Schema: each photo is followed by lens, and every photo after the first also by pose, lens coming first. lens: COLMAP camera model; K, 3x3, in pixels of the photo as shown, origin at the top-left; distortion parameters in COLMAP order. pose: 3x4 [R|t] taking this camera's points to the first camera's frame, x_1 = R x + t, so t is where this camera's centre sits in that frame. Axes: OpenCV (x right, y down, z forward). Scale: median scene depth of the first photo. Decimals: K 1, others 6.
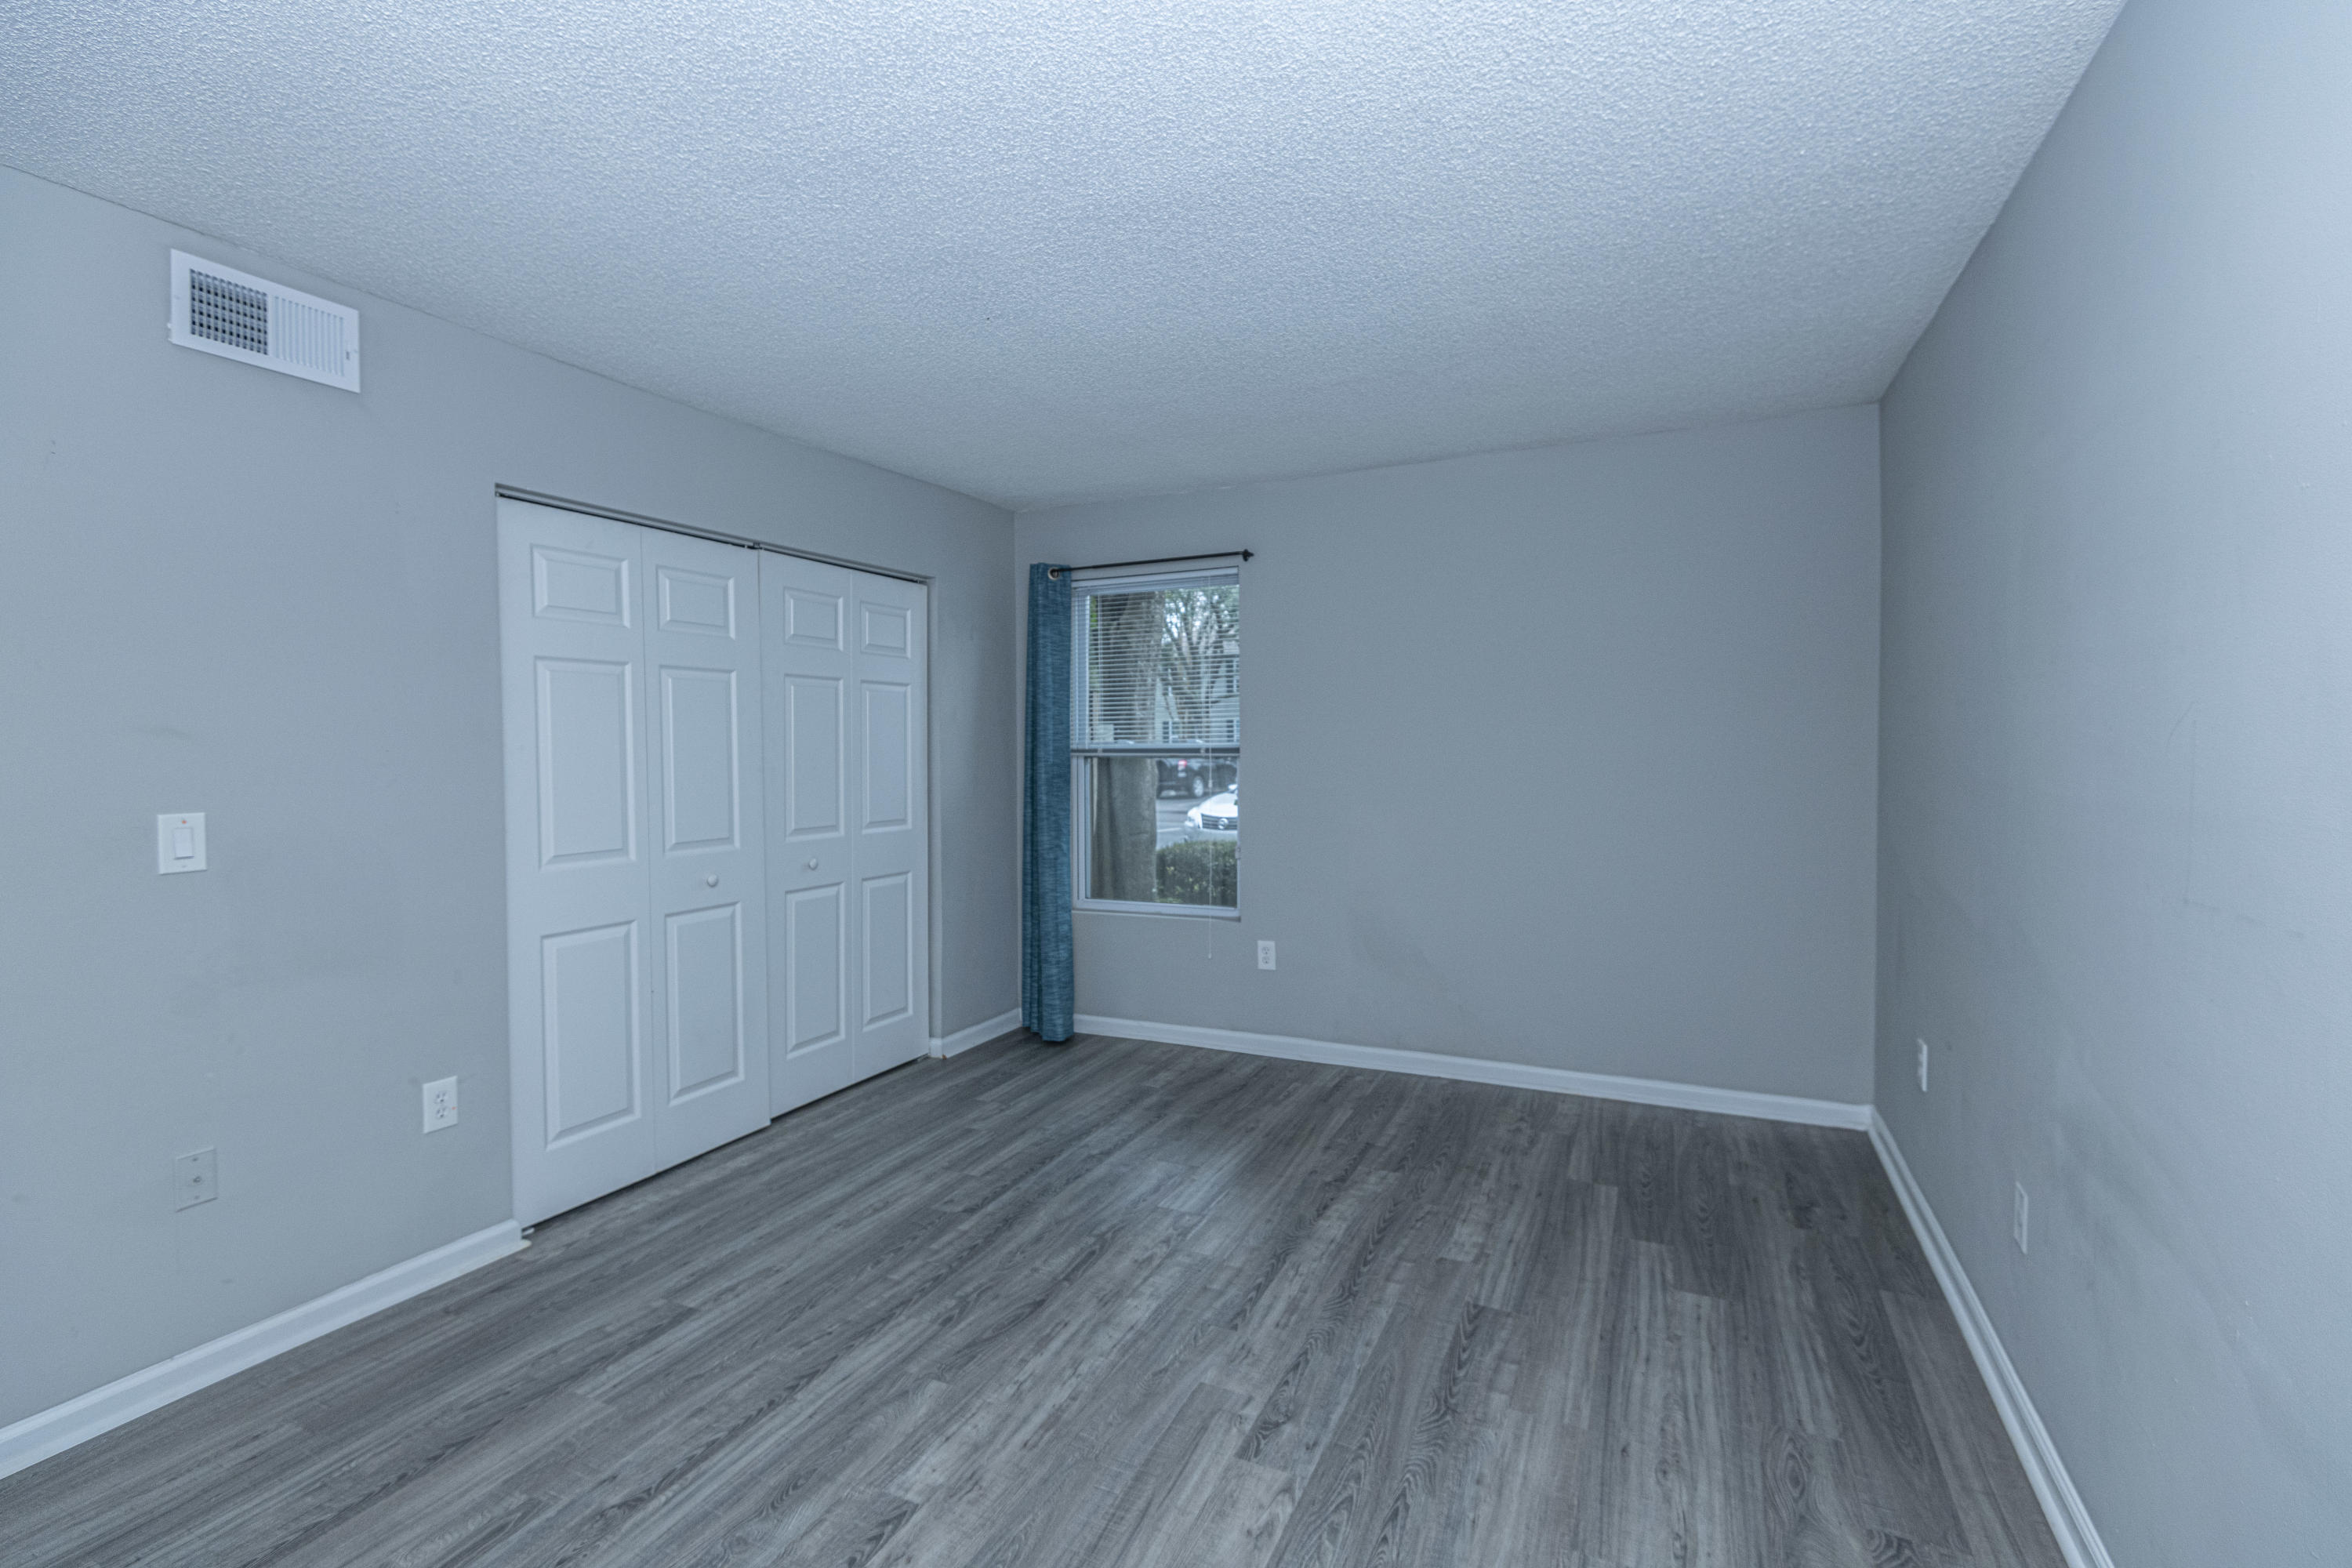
lens RADIAL K [[1057.5, 0, 1183.1], [0, 1057.5, 762.2], [0, 0, 1]] dist [0.044907, -0.030925]
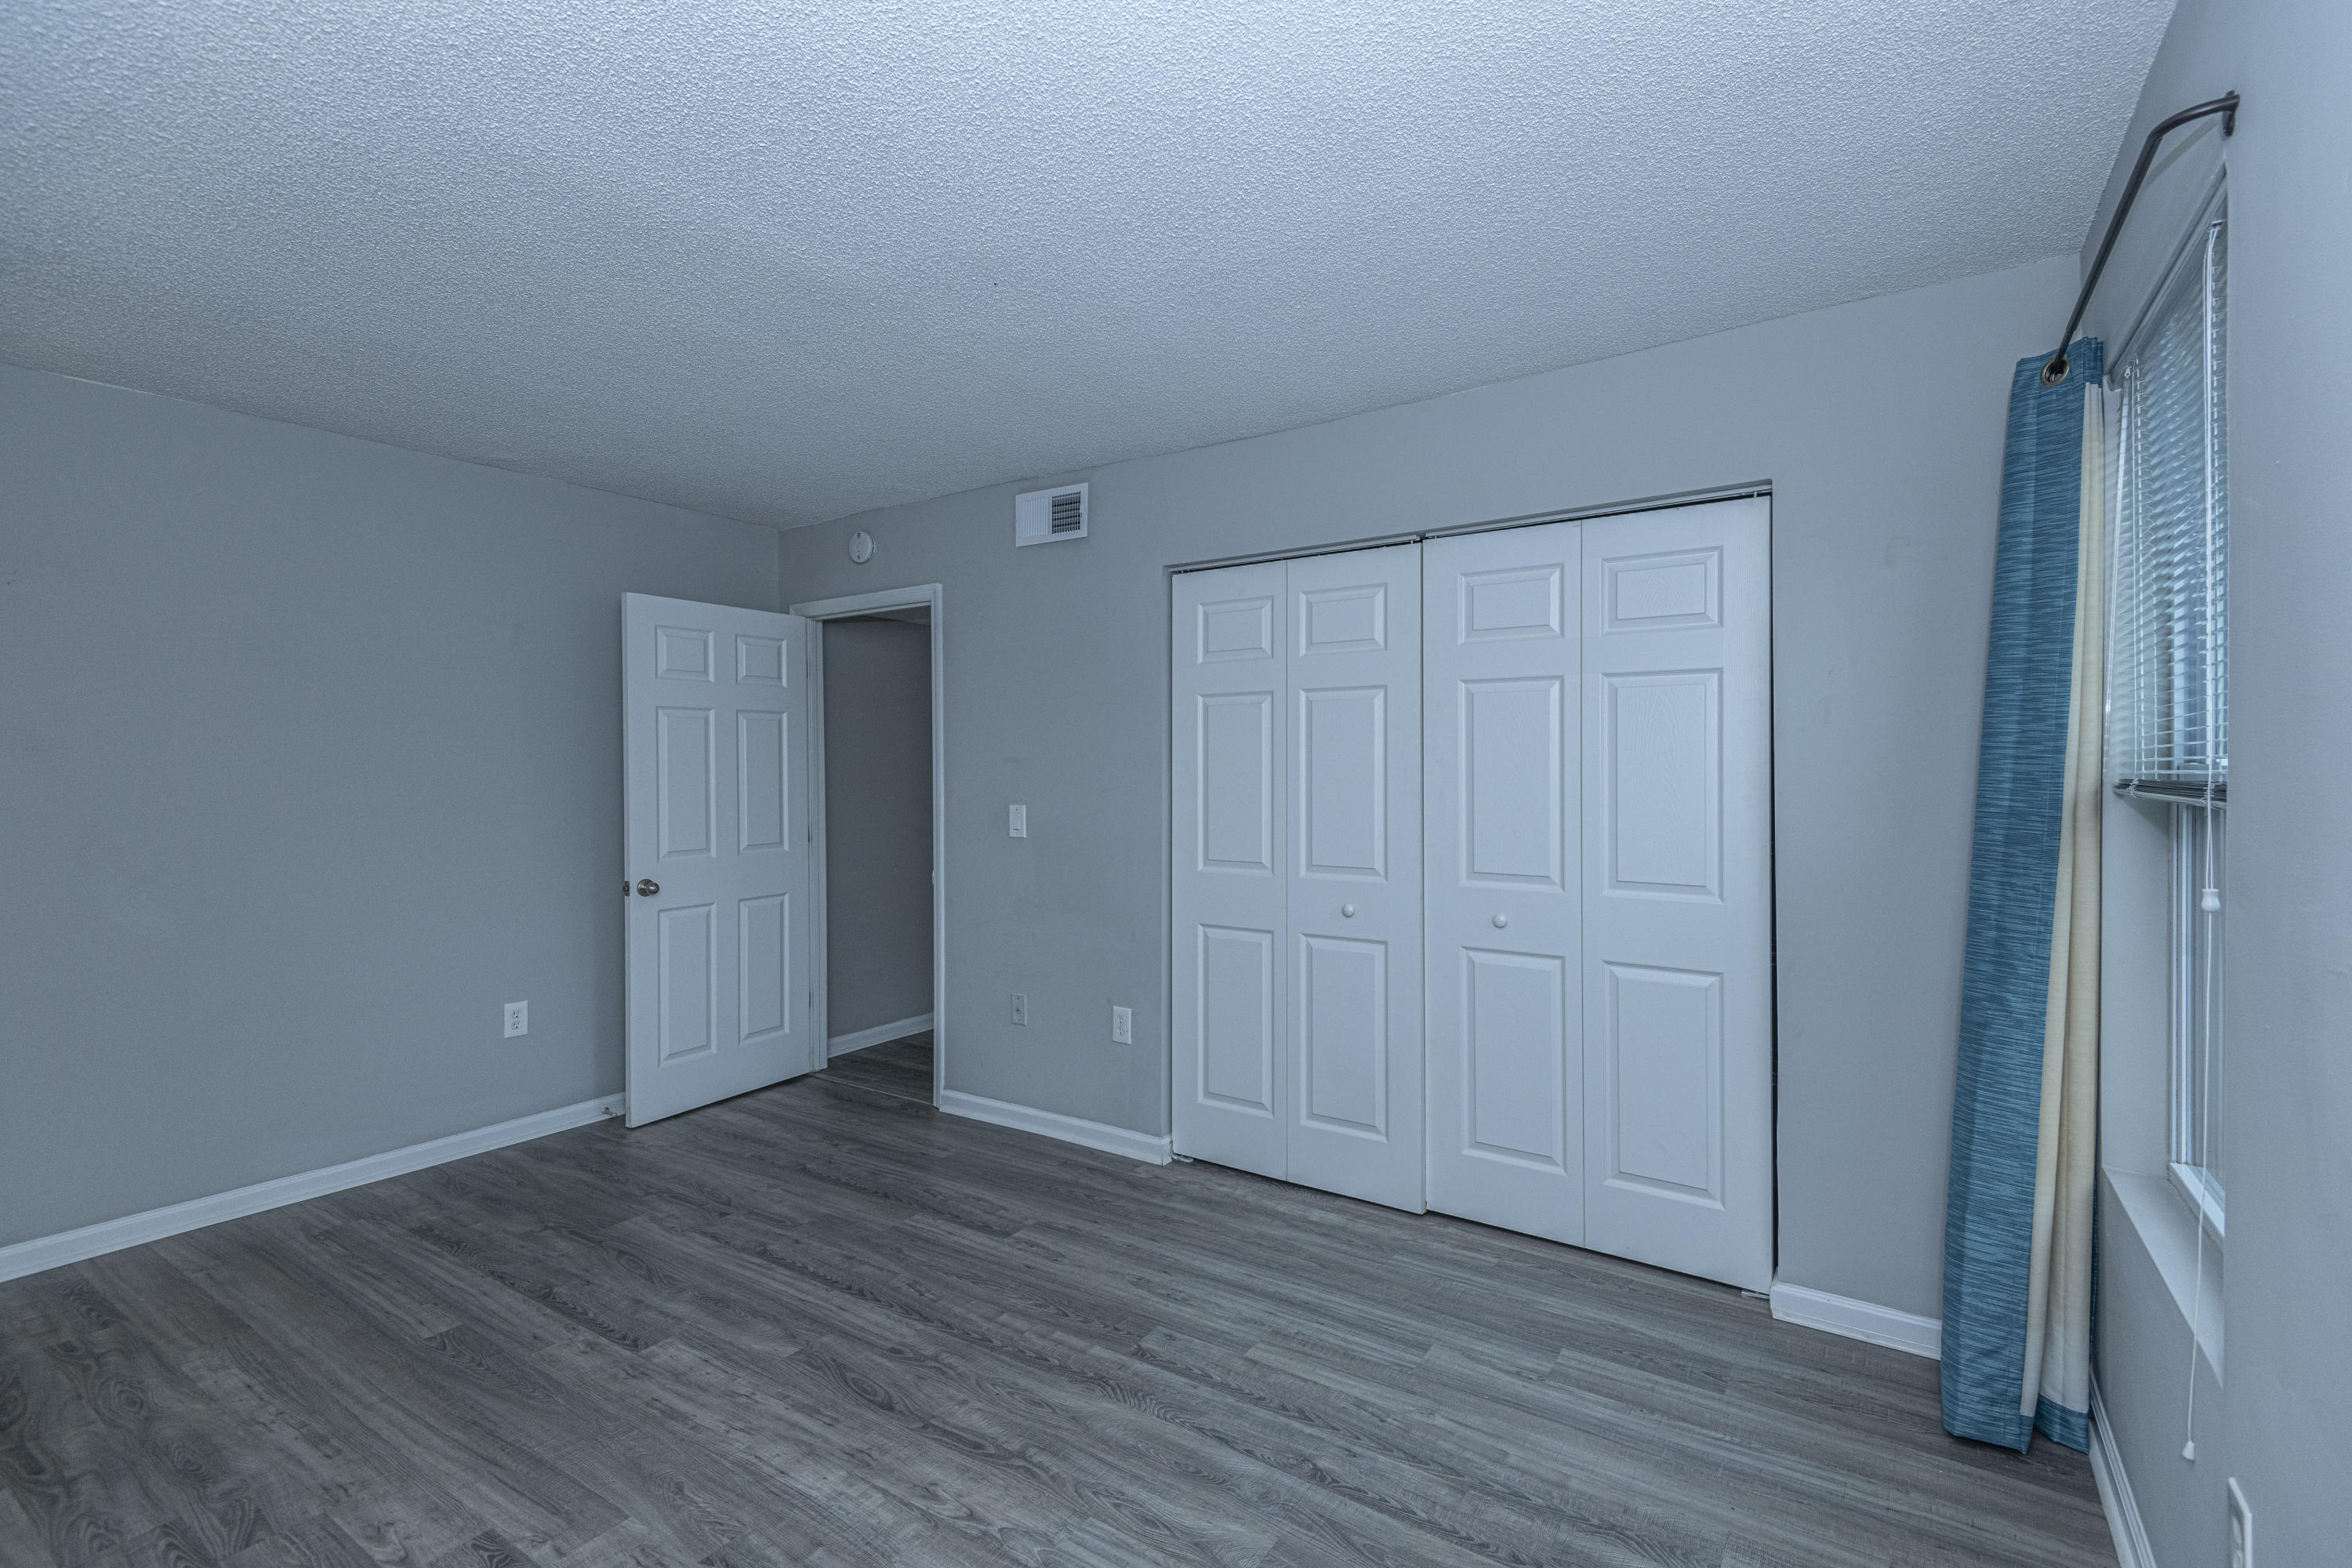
lens RADIAL K [[1057.5, 0, 1183.1], [0, 1057.5, 762.2], [0, 0, 1]] dist [0.044907, -0.030925]
pose [[-0.154667, 0.001931, -0.987965, 0.629379], [-0.011585, 0.999926, 0.003768, -0.028192], [0.987899, 0.012029, -0.154633, 1.232219]]
